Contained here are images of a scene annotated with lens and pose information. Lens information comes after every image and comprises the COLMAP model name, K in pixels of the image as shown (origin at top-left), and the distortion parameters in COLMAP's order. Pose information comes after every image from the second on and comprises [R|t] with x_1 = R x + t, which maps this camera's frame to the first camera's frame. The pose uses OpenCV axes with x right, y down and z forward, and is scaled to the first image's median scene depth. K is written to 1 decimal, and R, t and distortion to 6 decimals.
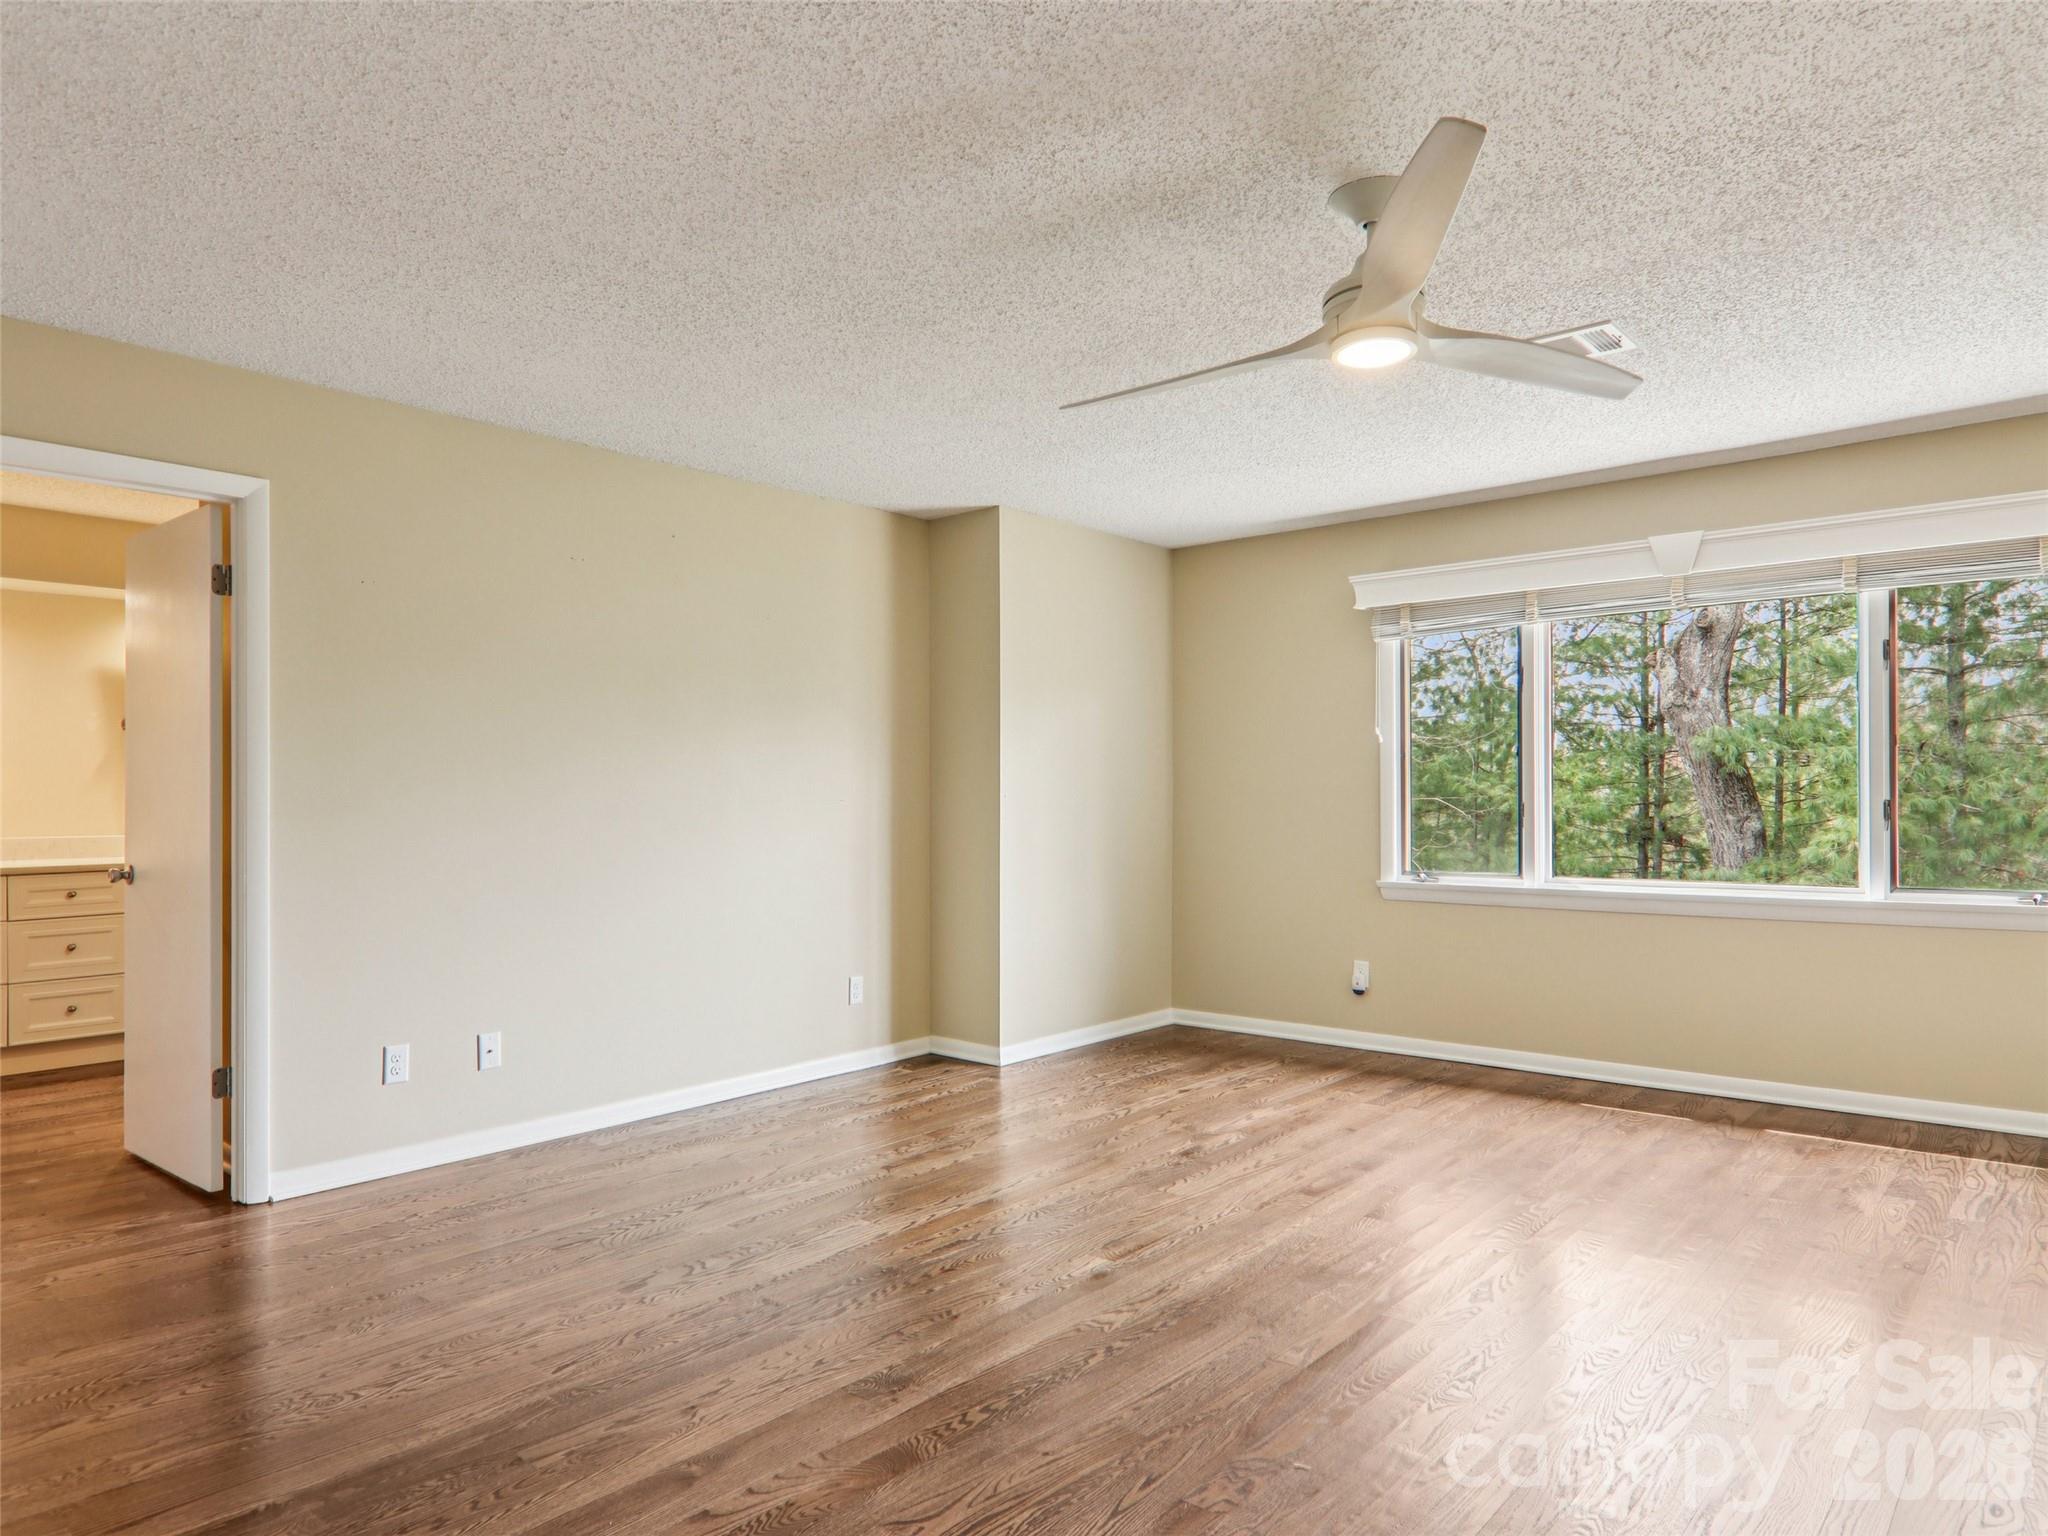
lens RADIAL K [[1275.9, 0, 1025.6], [0, 1275.9, 788.0], [0, 0, 1]] dist [0.004579, -0.019035]
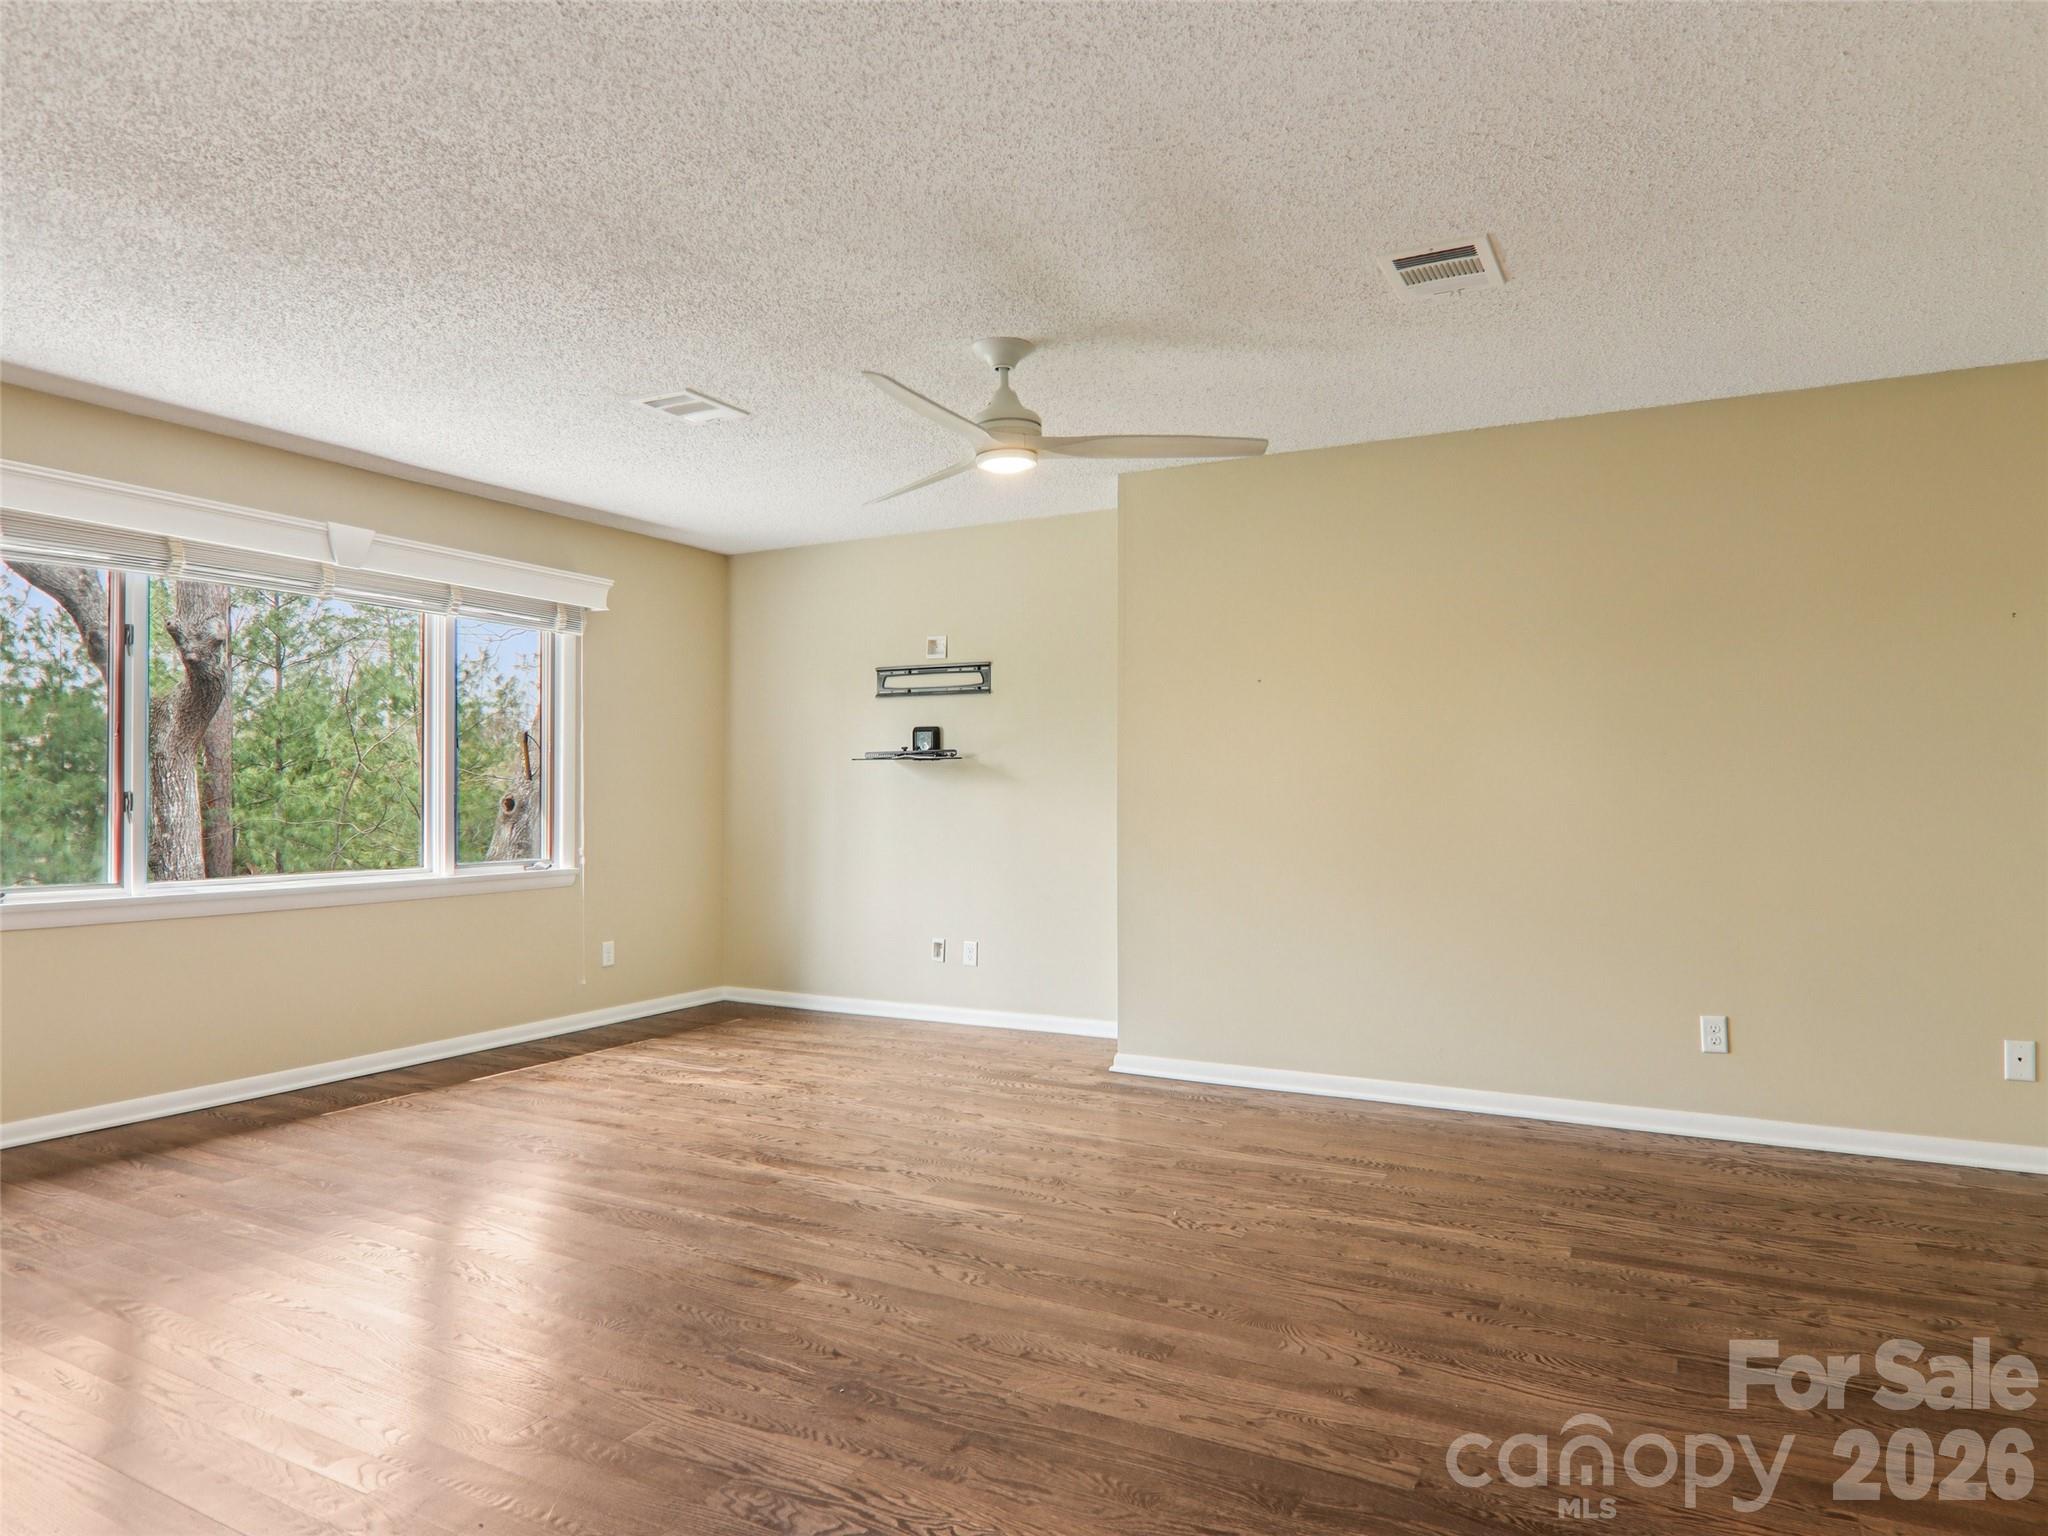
lens RADIAL K [[1275.9, 0, 1025.6], [0, 1275.9, 788.0], [0, 0, 1]] dist [0.004579, -0.019035]
pose [[-0.214529, 0.008207, 0.976683, -0.895767], [-0.009914, 0.999895, -0.010579, 0.019038], [-0.976667, -0.011953, -0.214425, 1.062957]]
